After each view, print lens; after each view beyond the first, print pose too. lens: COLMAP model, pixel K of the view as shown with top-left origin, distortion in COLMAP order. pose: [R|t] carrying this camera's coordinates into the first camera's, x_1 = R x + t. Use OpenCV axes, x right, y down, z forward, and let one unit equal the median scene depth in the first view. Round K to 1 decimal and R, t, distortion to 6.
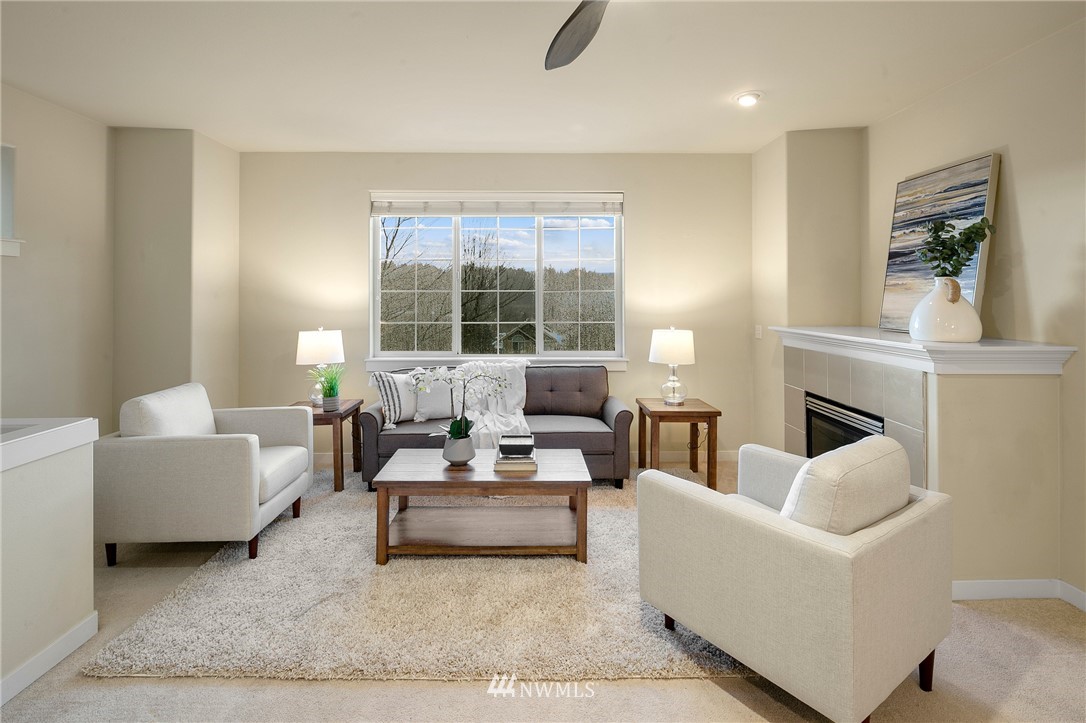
lens RADIAL K [[527.3, 0, 533.6], [0, 527.3, 293.2], [0, 0, 1]] dist [0.002803, -0.003949]
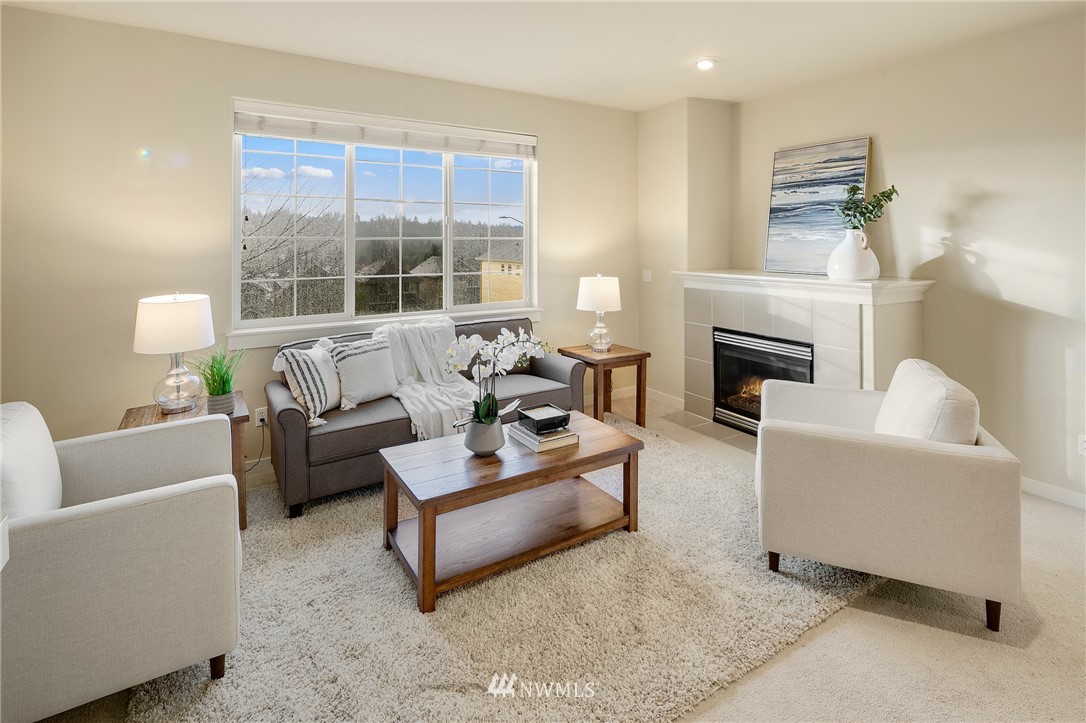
lens RADIAL K [[527.3, 0, 533.8], [0, 527.3, 236.8], [0, 0, 1]] dist [0.002803, -0.003949]
pose [[0.858758, 0.003733, 0.512367, -0.388993], [-0.002924, 0.999993, -0.002385, -0.005336], [-0.512372, 0.000550, 0.858763, 0.210238]]
